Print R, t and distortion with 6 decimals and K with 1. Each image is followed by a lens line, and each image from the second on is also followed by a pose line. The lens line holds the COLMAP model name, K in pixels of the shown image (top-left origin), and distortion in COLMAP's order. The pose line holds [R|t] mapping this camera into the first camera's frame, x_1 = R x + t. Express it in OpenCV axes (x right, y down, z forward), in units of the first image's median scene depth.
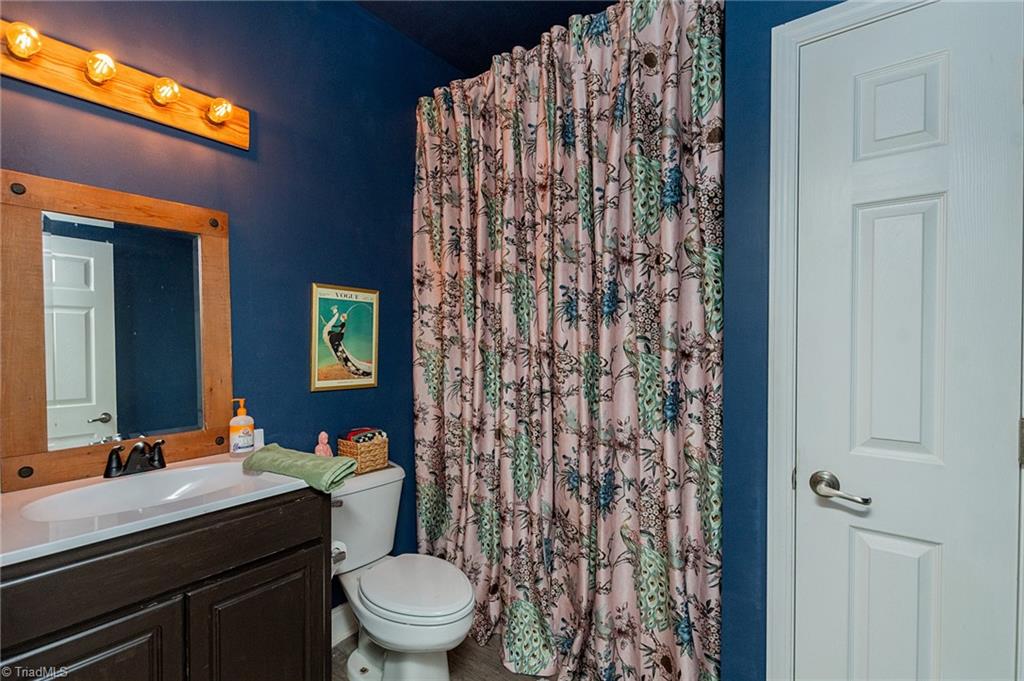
lens RADIAL K [[457.8, 0, 512.2], [0, 457.8, 341.2], [0, 0, 1]] dist [0.008856, -0.002016]
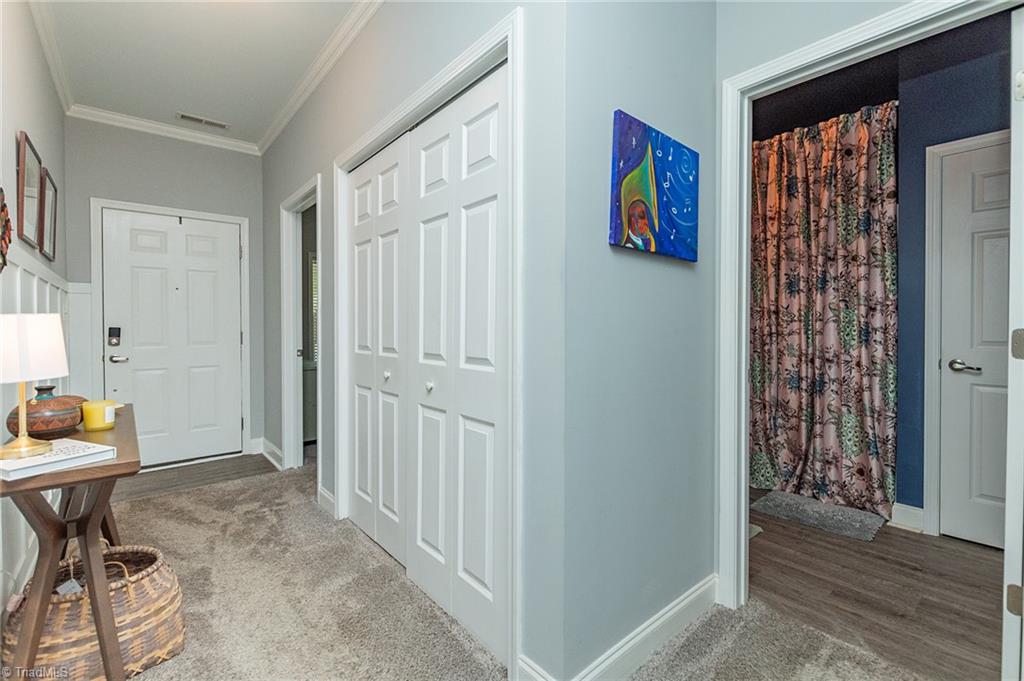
lens RADIAL K [[457.8, 0, 493.3], [0, 457.8, 325.6], [0, 0, 1]] dist [0.008856, -0.002016]
pose [[0.970838, 0.004797, -0.239687, -0.636740], [-0.007870, 0.999899, -0.011865, 0.125587], [0.239606, 0.013405, 0.970778, -1.132801]]
